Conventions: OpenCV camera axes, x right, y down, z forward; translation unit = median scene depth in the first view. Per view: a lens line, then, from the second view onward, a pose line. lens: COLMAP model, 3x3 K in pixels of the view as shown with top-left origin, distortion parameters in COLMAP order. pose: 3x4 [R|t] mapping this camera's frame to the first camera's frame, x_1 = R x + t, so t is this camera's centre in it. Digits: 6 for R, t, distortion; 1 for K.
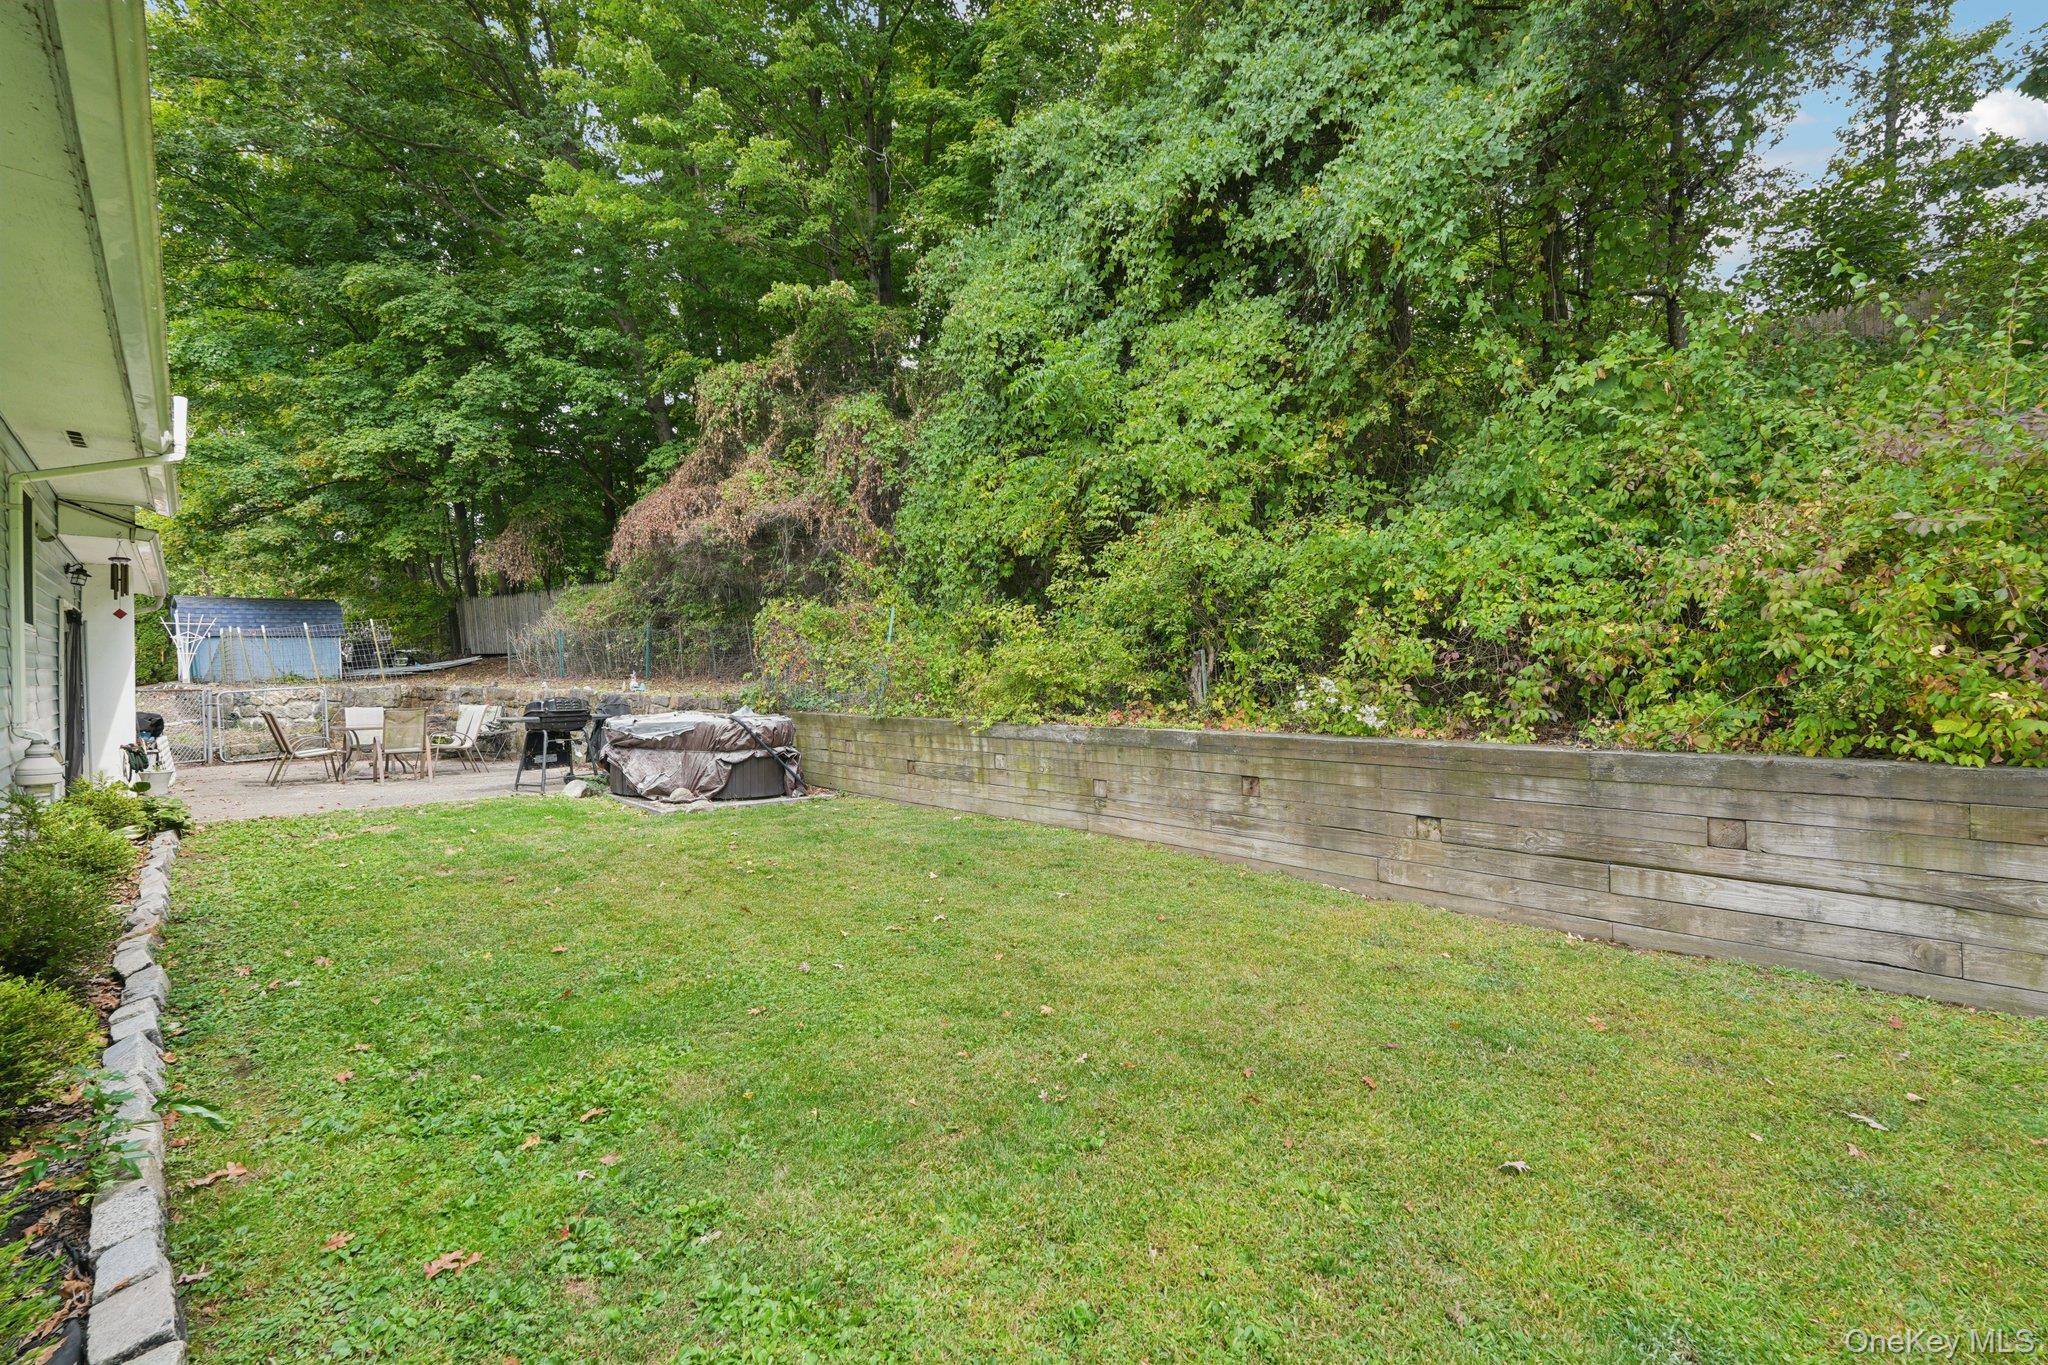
lens RADIAL K [[925.3, 0, 1024.0], [0, 925.3, 682.5], [0, 0, 1]] dist [-0.000030, 0.000117]
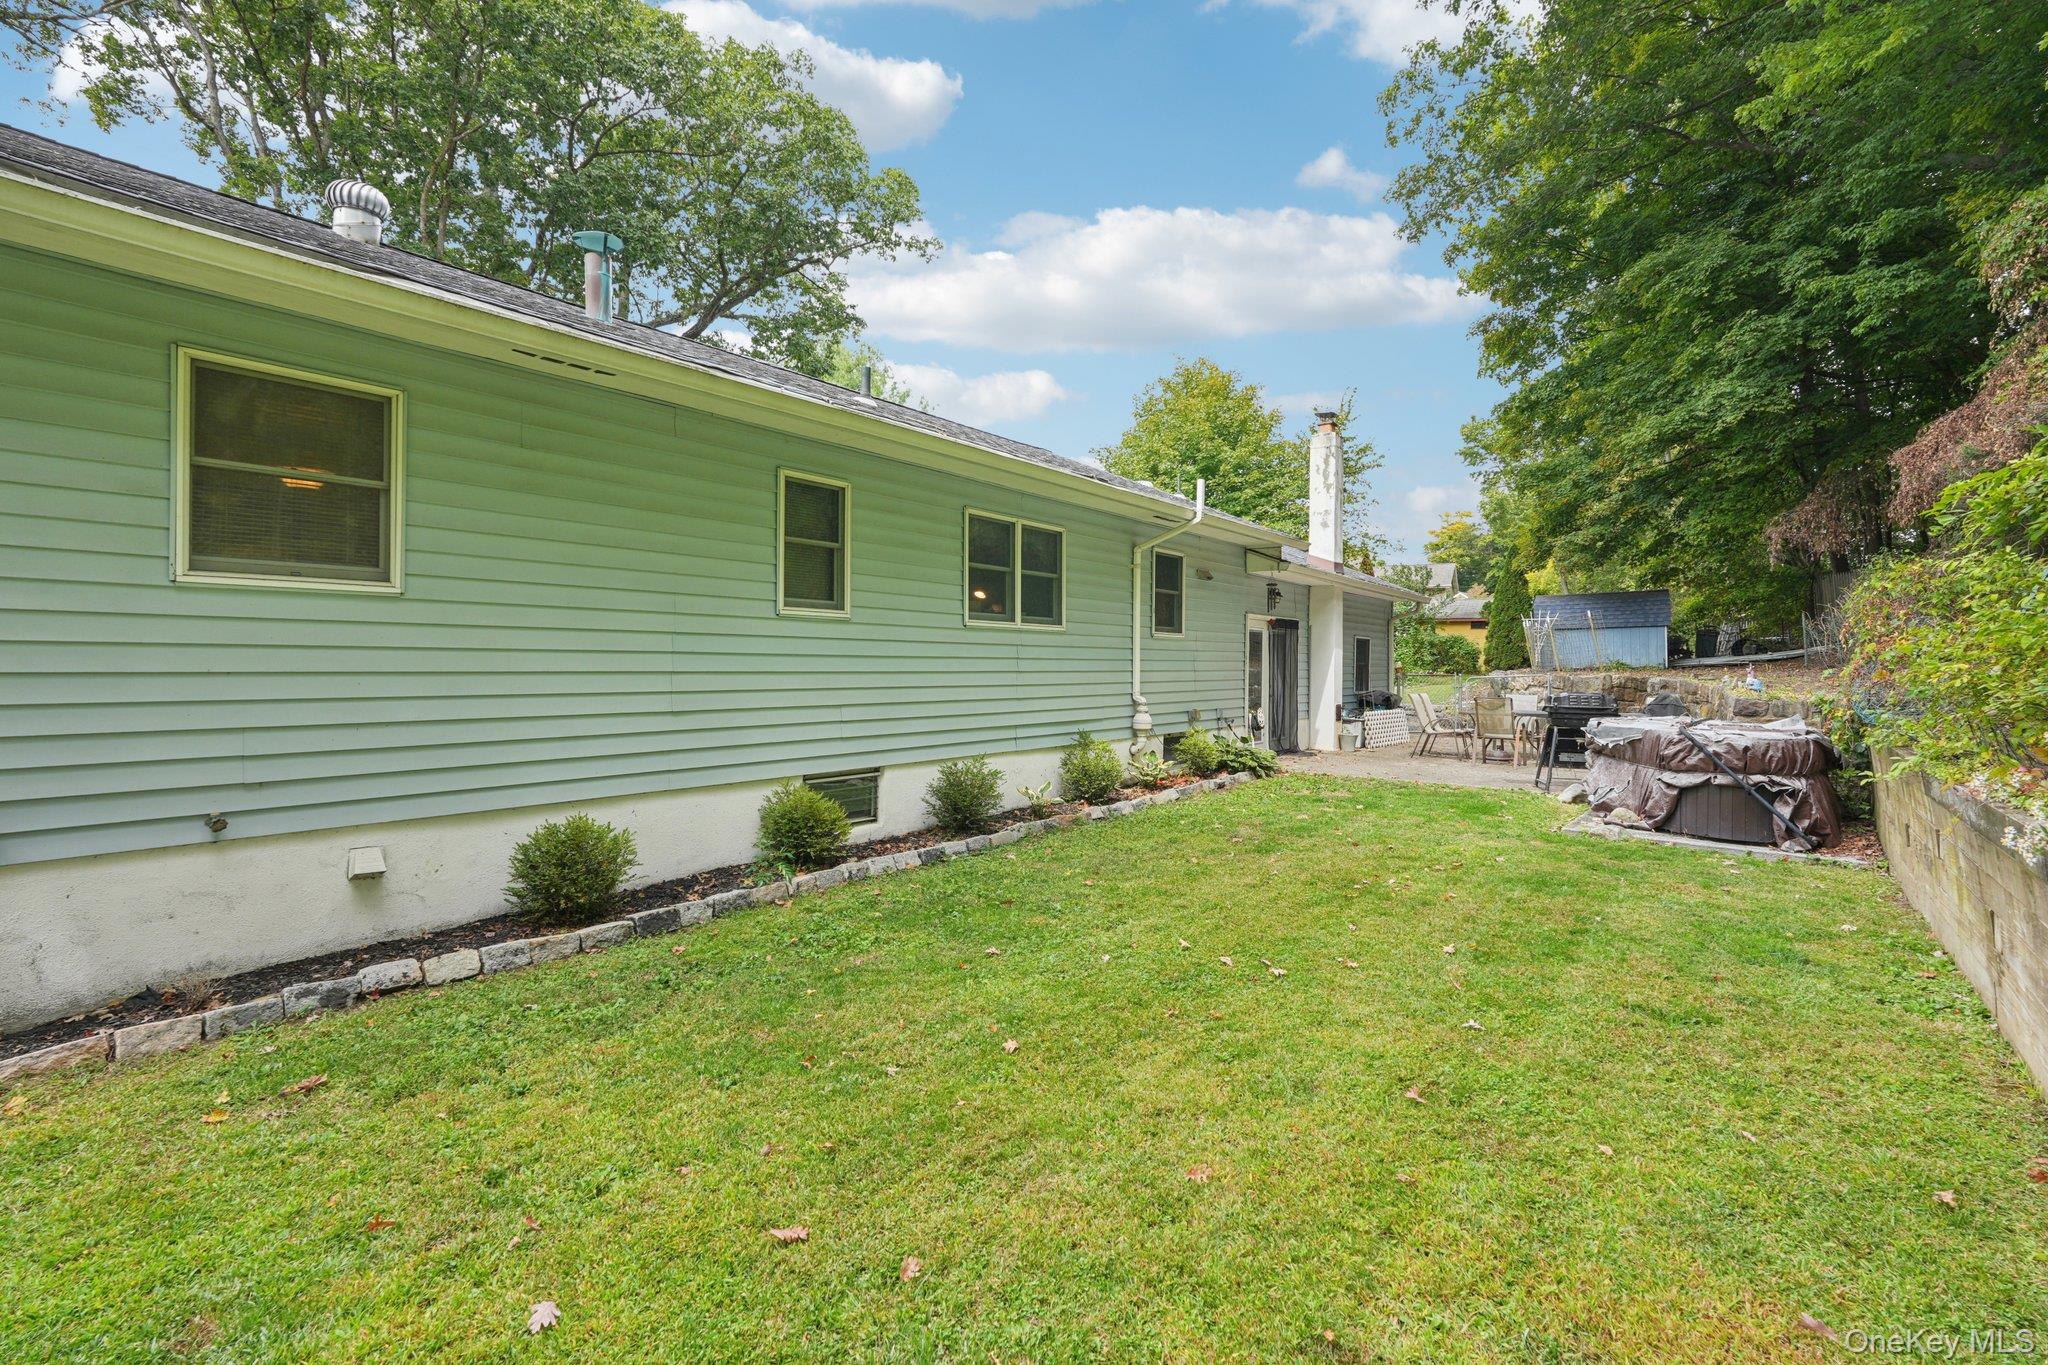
lens RADIAL K [[925.3, 0, 1024.0], [0, 925.3, 682.5], [0, 0, 1]] dist [-0.000030, 0.000117]
pose [[0.182002, 0.031779, -0.982785, 0.333051], [-0.017244, 0.999427, 0.029124, -0.012071], [0.983147, 0.011646, 0.182445, 0.324638]]
